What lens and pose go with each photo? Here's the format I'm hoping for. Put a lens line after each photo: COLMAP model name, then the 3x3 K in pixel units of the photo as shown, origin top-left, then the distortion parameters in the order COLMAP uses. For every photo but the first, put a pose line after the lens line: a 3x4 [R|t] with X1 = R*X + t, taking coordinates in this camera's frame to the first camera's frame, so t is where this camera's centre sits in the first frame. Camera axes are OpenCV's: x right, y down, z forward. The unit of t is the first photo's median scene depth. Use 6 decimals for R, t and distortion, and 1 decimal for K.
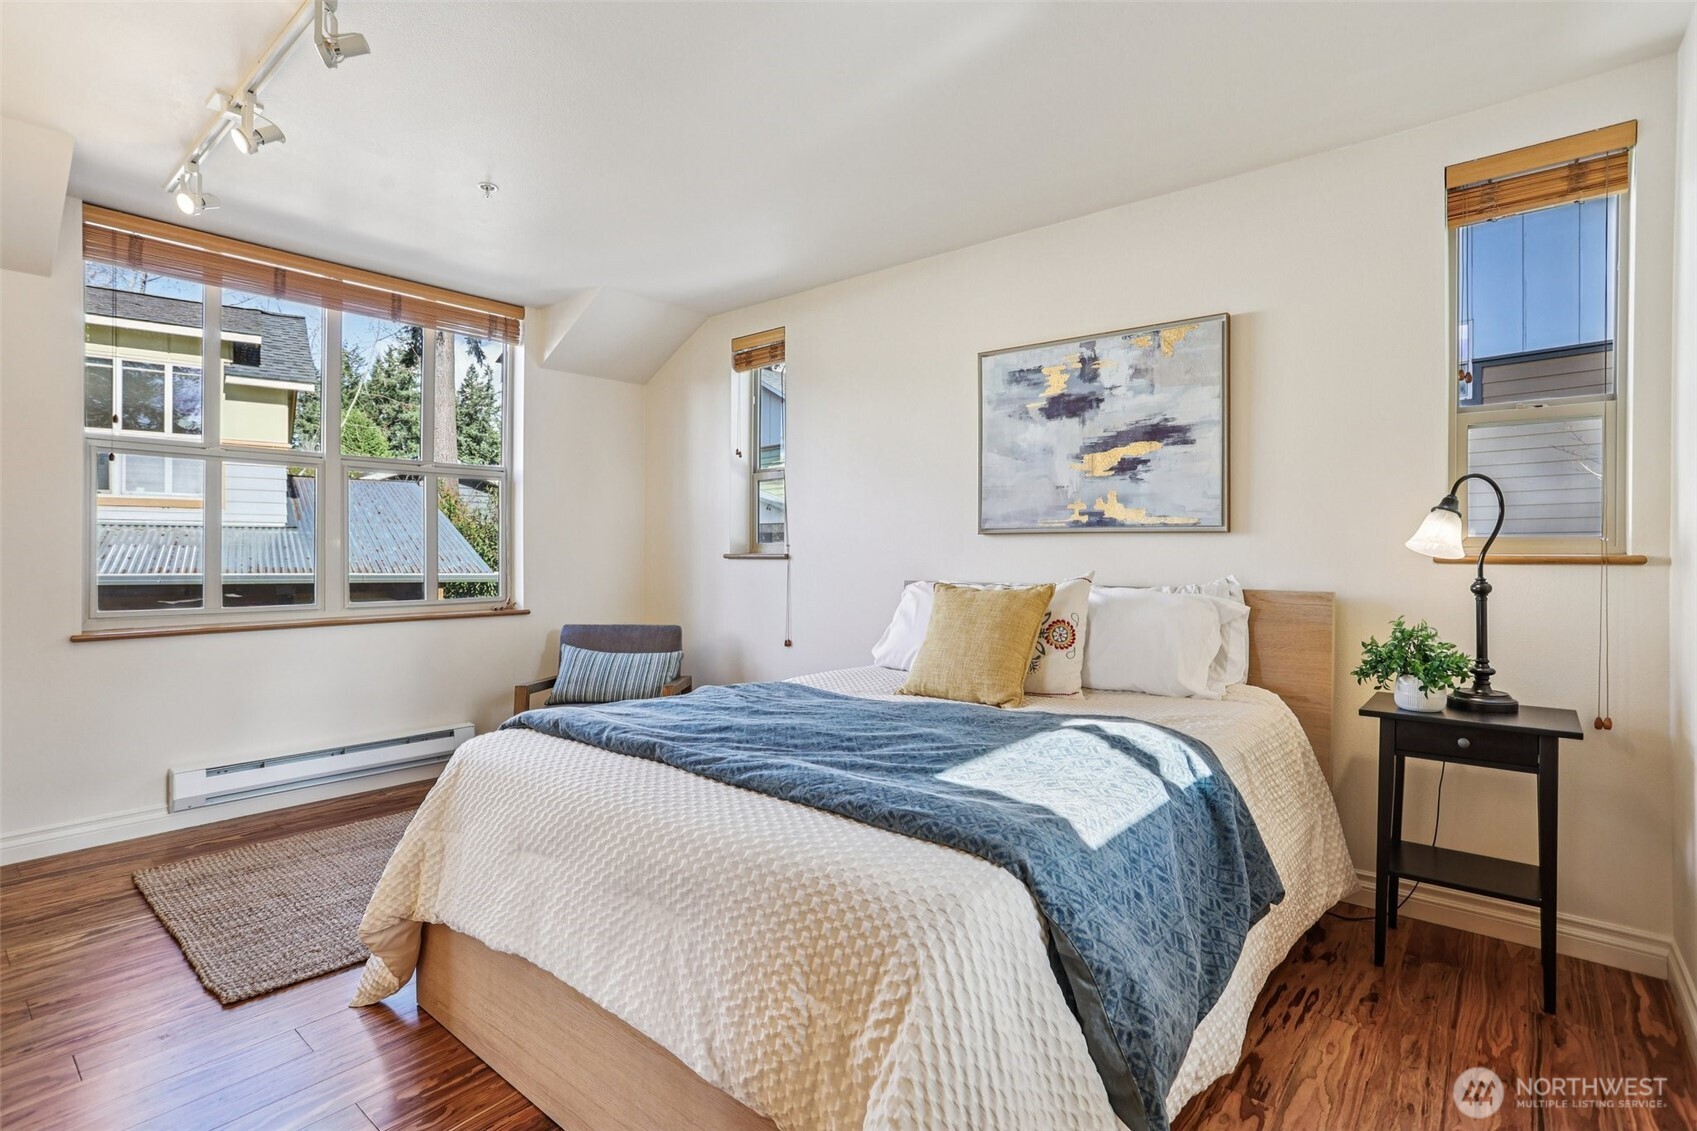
lens RADIAL K [[818.0, 0, 853.7], [0, 818.0, 562.1], [0, 0, 1]] dist [-0.062207, 0.028130]
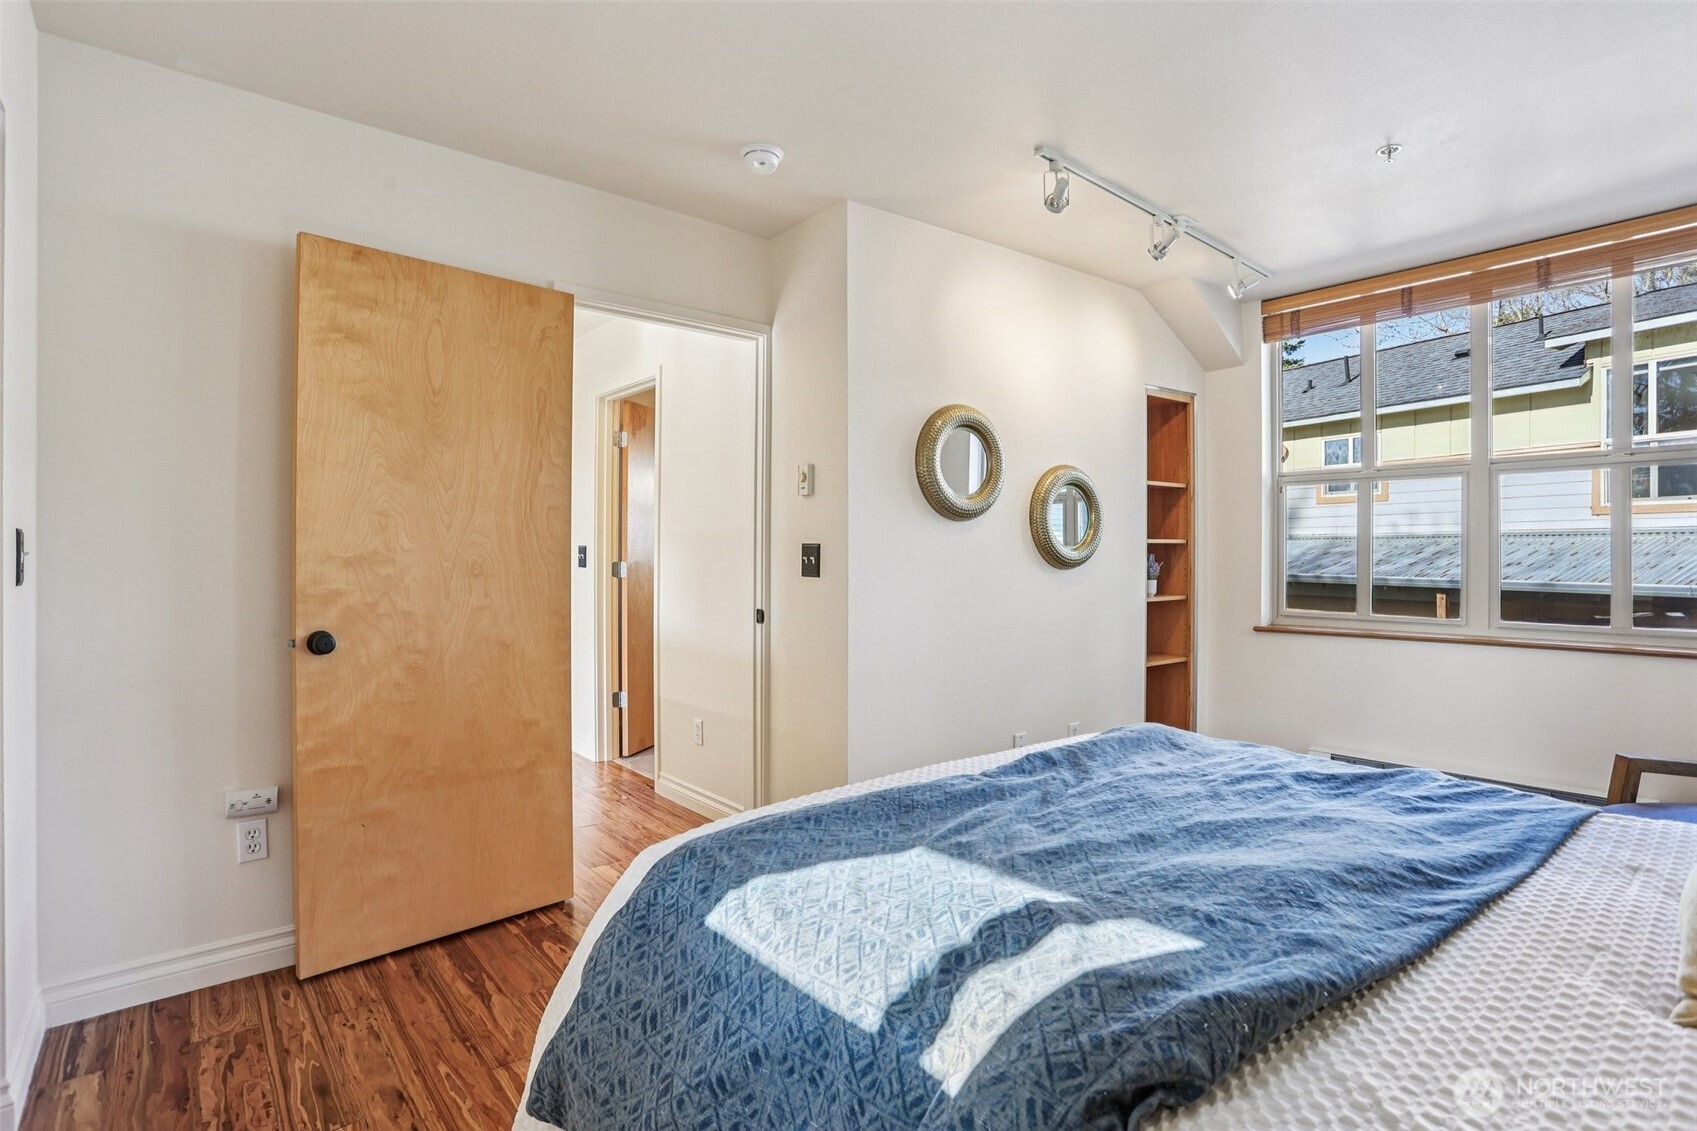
lens RADIAL K [[818.0, 0, 853.7], [0, 818.0, 562.1], [0, 0, 1]] dist [-0.062207, 0.028130]
pose [[-0.165471, 0.002638, -0.986211, 0.382882], [-0.012583, 0.999909, 0.004786, -0.009588], [0.986134, 0.013201, -0.165422, 0.436496]]
